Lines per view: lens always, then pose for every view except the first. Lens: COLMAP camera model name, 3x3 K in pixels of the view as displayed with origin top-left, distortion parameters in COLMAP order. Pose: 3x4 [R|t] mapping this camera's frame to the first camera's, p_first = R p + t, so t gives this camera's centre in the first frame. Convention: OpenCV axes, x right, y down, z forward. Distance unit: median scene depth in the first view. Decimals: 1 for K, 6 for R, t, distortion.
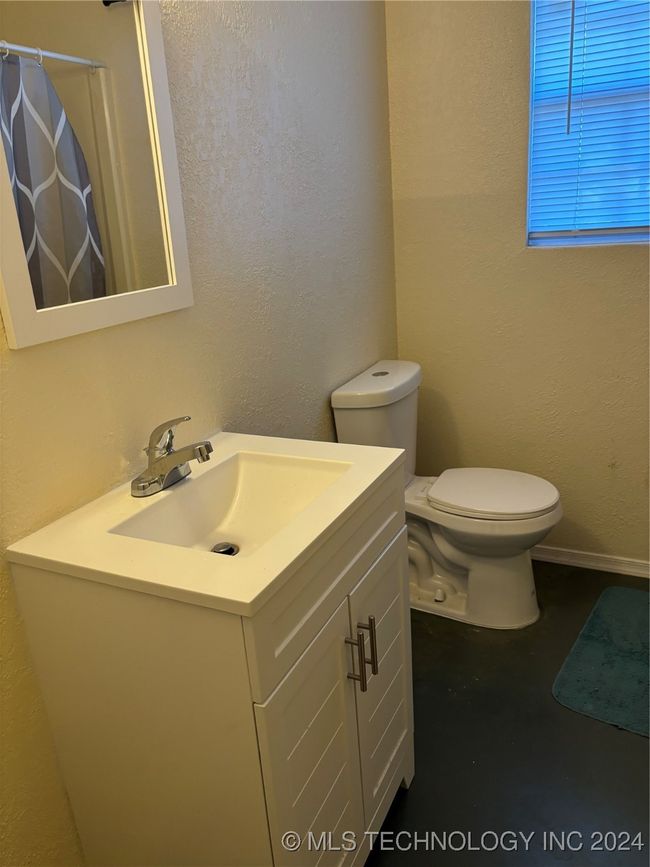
lens RADIAL K [[643.5, 0, 330.7], [0, 643.5, 436.7], [0, 0, 1]] dist [0.044078, -0.059203]
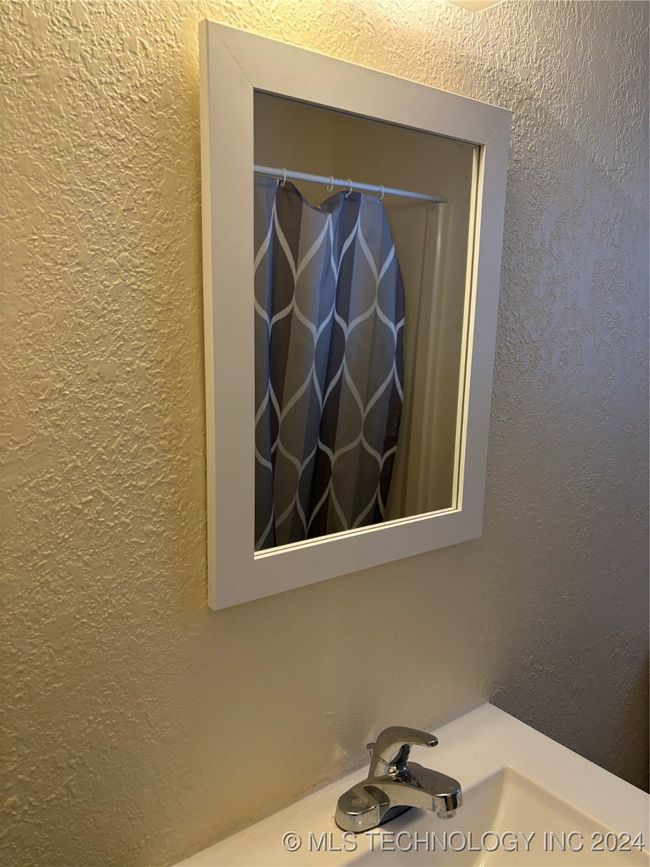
lens RADIAL K [[643.5, 0, 330.7], [0, 643.5, 436.7], [0, 0, 1]] dist [0.044078, -0.059203]
pose [[0.887964, 0.150966, -0.434430, -0.061045], [-0.212801, 0.972259, -0.097097, -0.188658], [0.407720, 0.178666, 0.895457, 0.254183]]
